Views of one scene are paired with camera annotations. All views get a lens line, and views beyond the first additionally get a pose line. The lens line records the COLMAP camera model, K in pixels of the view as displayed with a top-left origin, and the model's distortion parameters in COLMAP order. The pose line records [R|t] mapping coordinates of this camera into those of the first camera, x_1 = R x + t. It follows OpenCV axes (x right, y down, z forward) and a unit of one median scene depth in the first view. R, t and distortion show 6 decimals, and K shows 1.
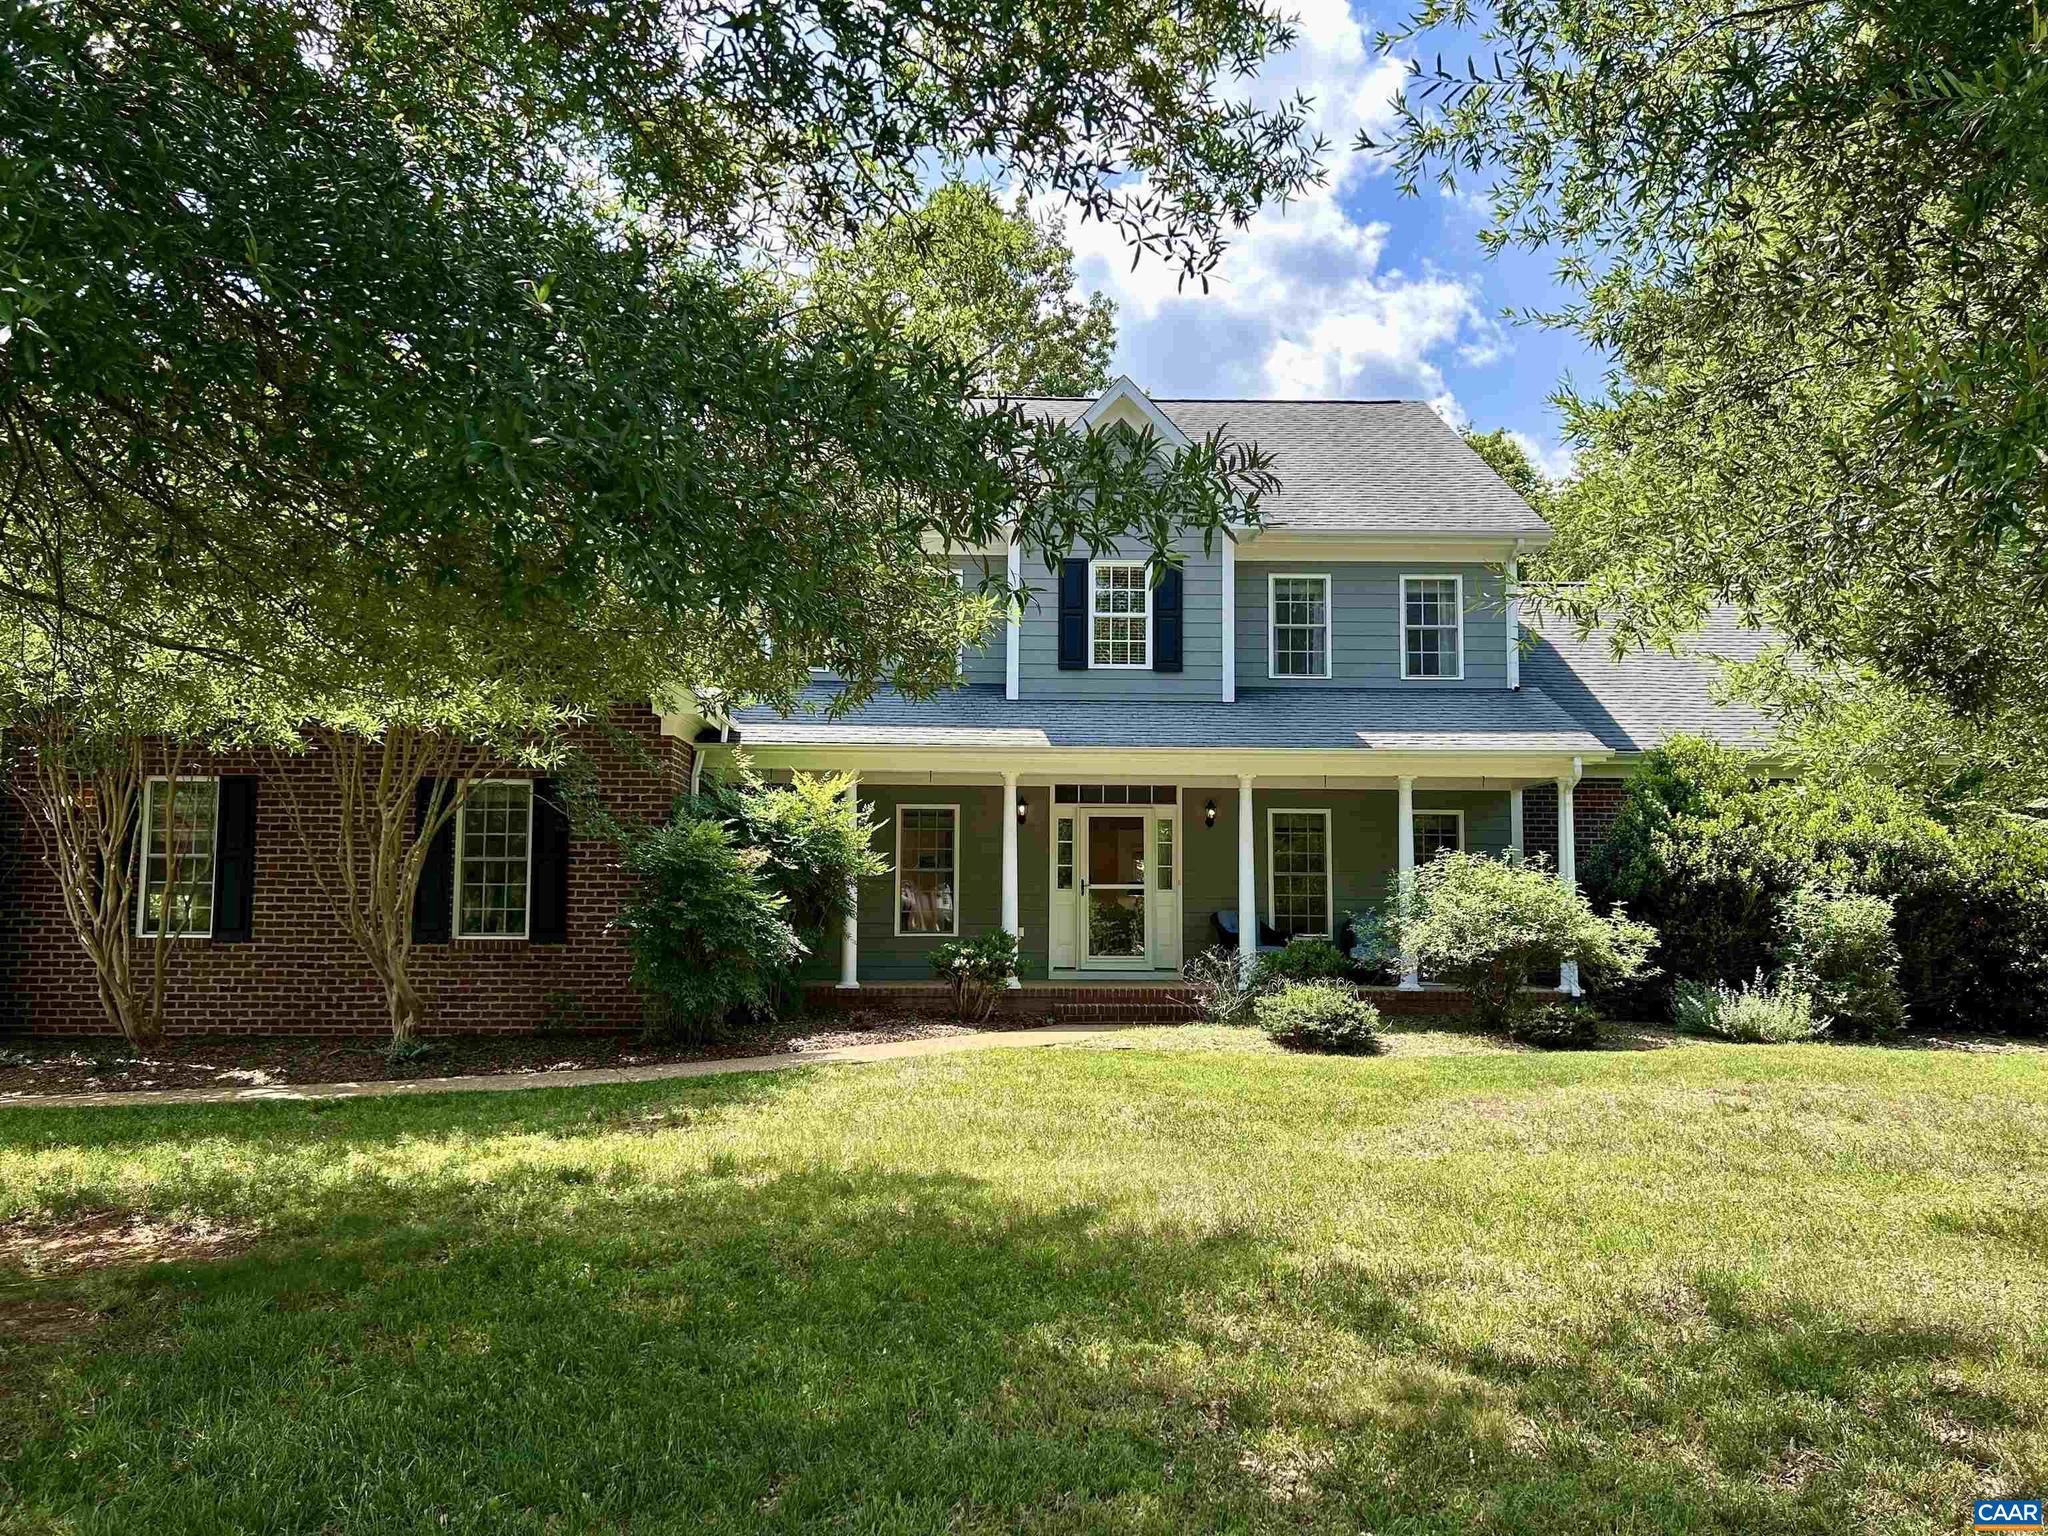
lens RADIAL K [[1543.8, 0, 1030.2], [0, 1543.8, 773.8], [0, 0, 1]] dist [0.062834, -0.070732]
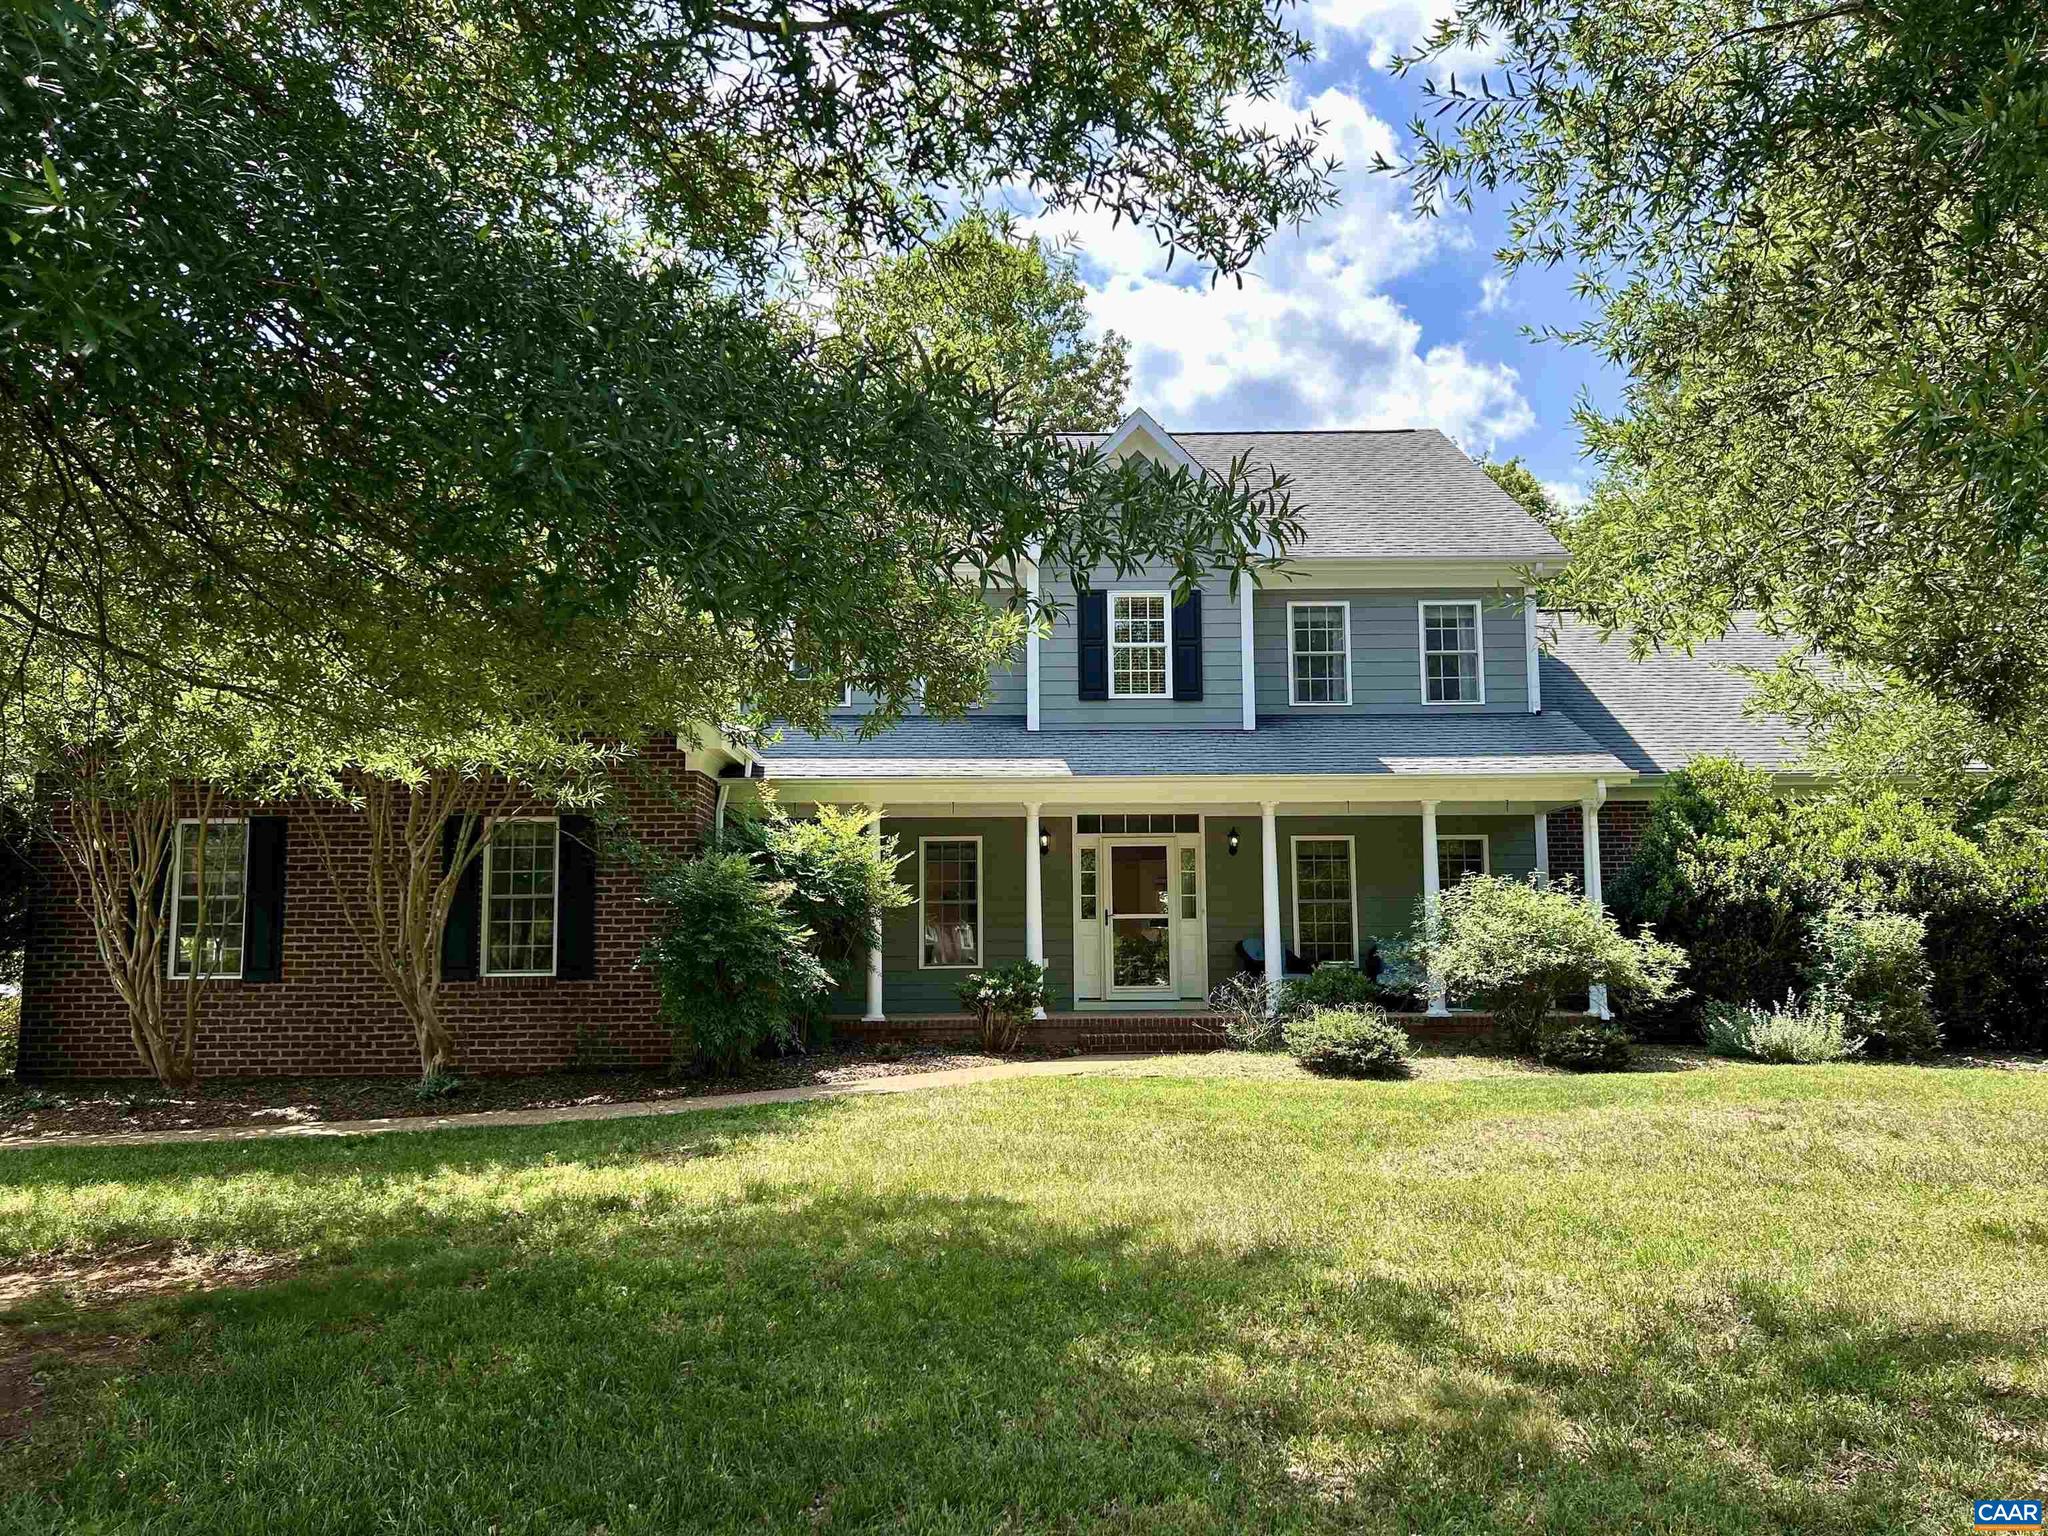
lens RADIAL K [[1543.8, 0, 1029.5], [0, 1543.8, 777.4], [0, 0, 1]] dist [0.062834, -0.070732]
pose [[0.999803, -0.015805, -0.011977, -0.004098], [0.015521, 0.999605, -0.023418, 0.008521], [0.012343, 0.023228, 0.999654, -0.002933]]
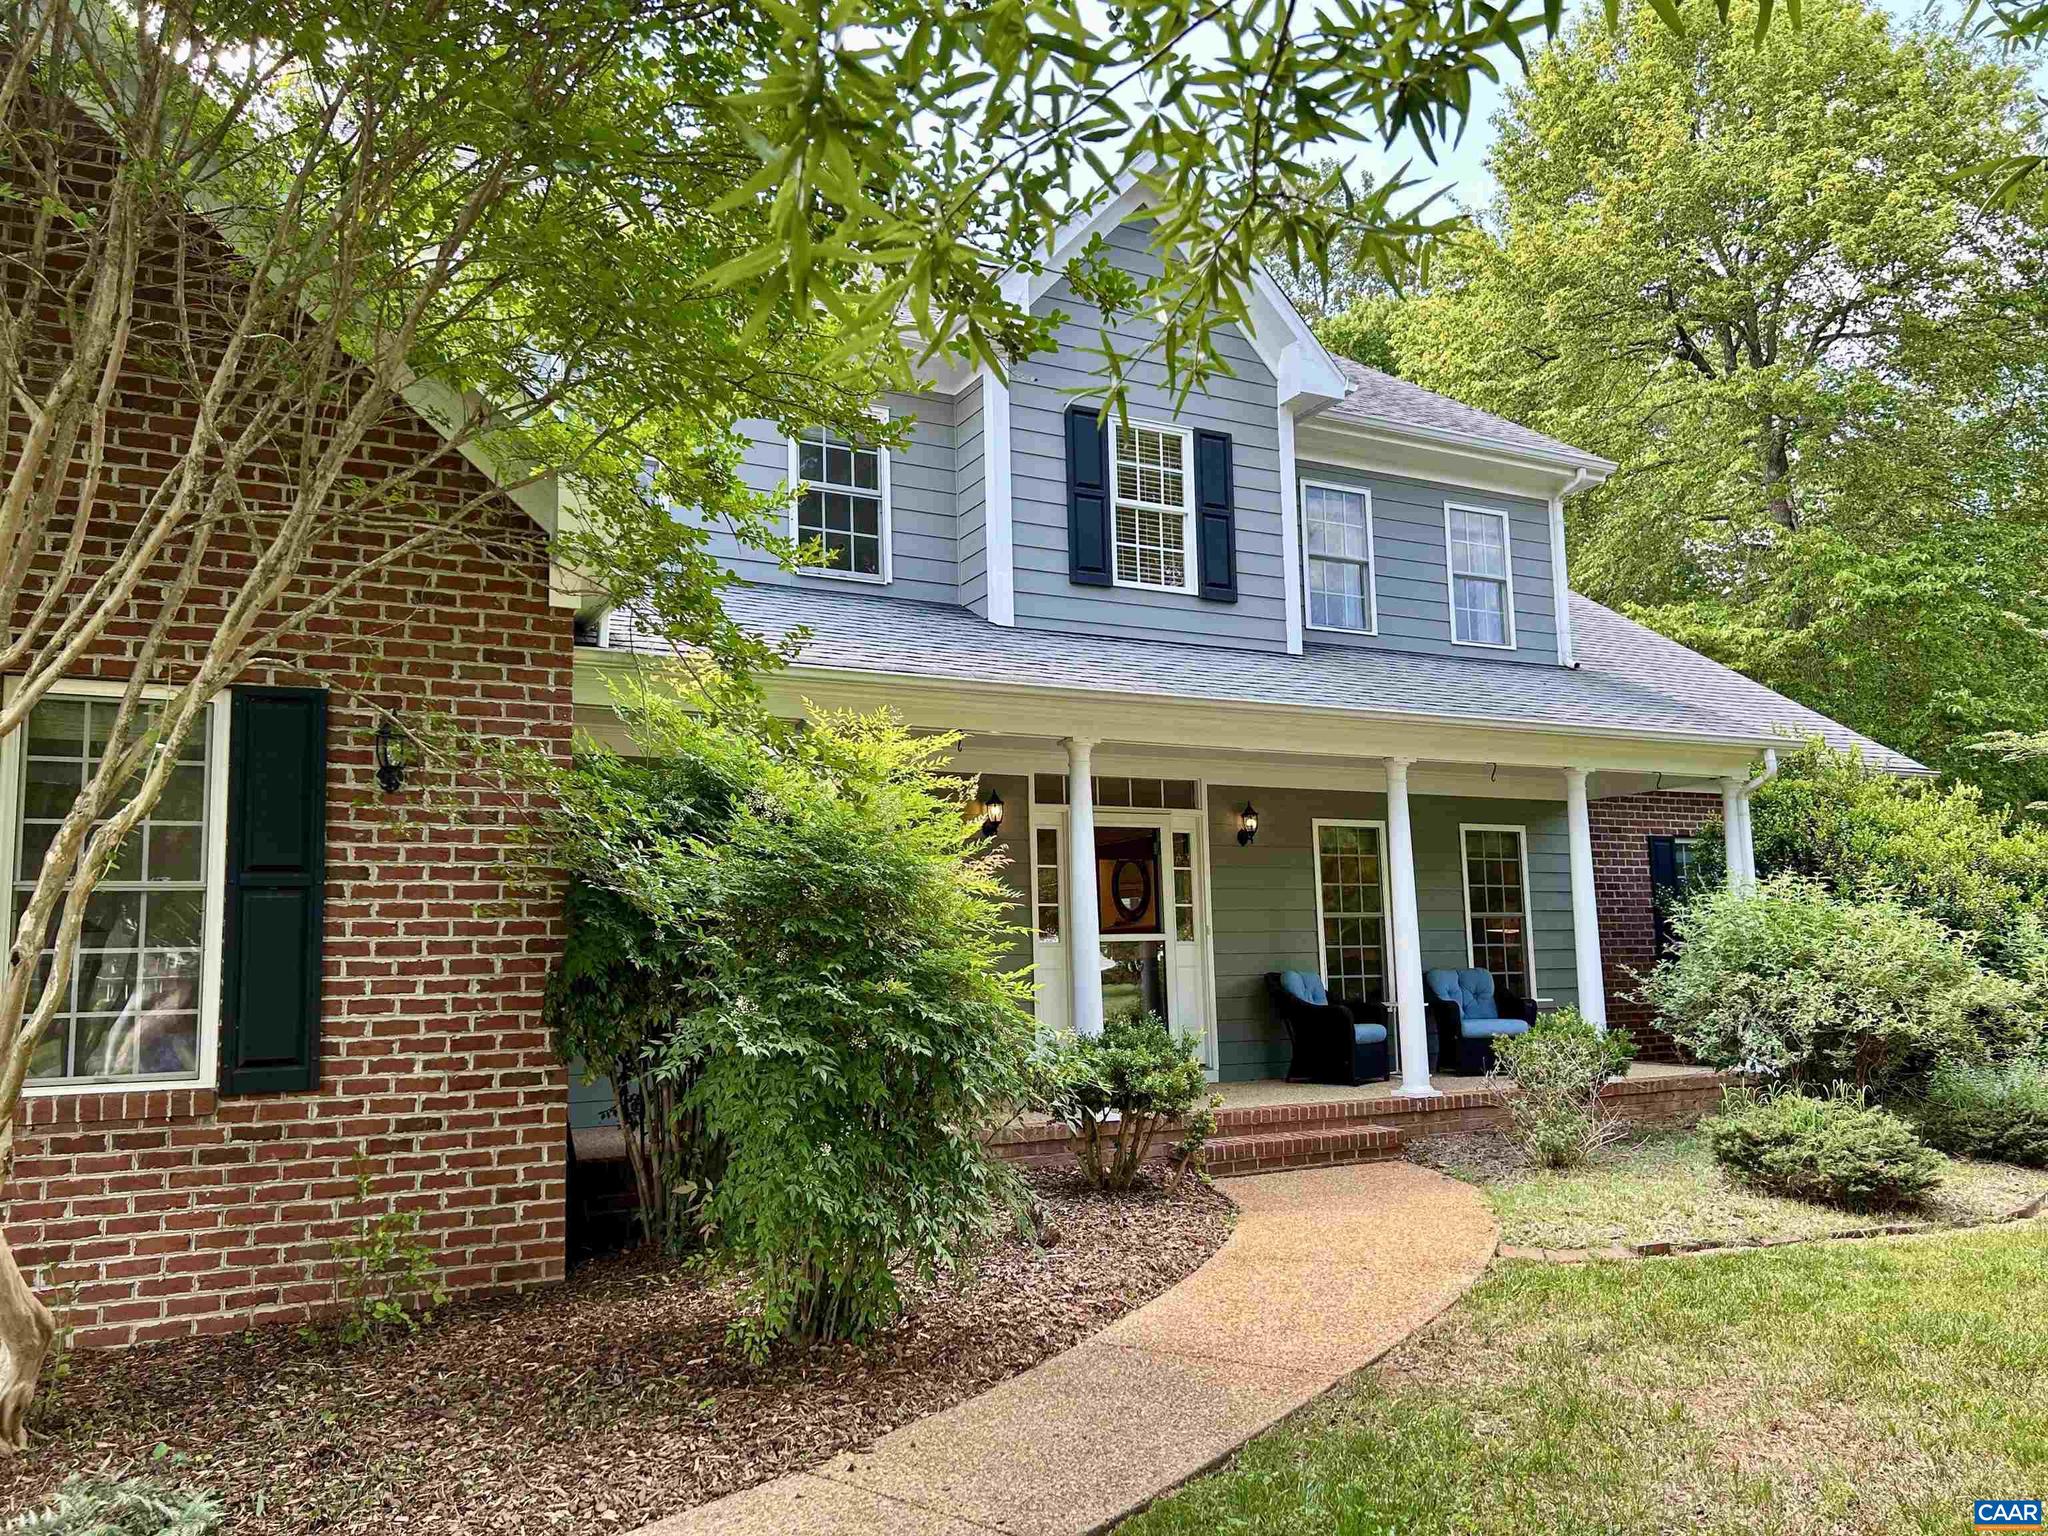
lens RADIAL K [[1543.8, 0, 1024.5], [0, 1543.8, 772.1], [0, 0, 1]] dist [0.062834, -0.070732]
pose [[0.894161, 0.031915, 0.446606, -0.412852], [-0.014001, 0.998962, -0.043355, 0.052414], [-0.447526, 0.032513, 0.893680, 0.710684]]
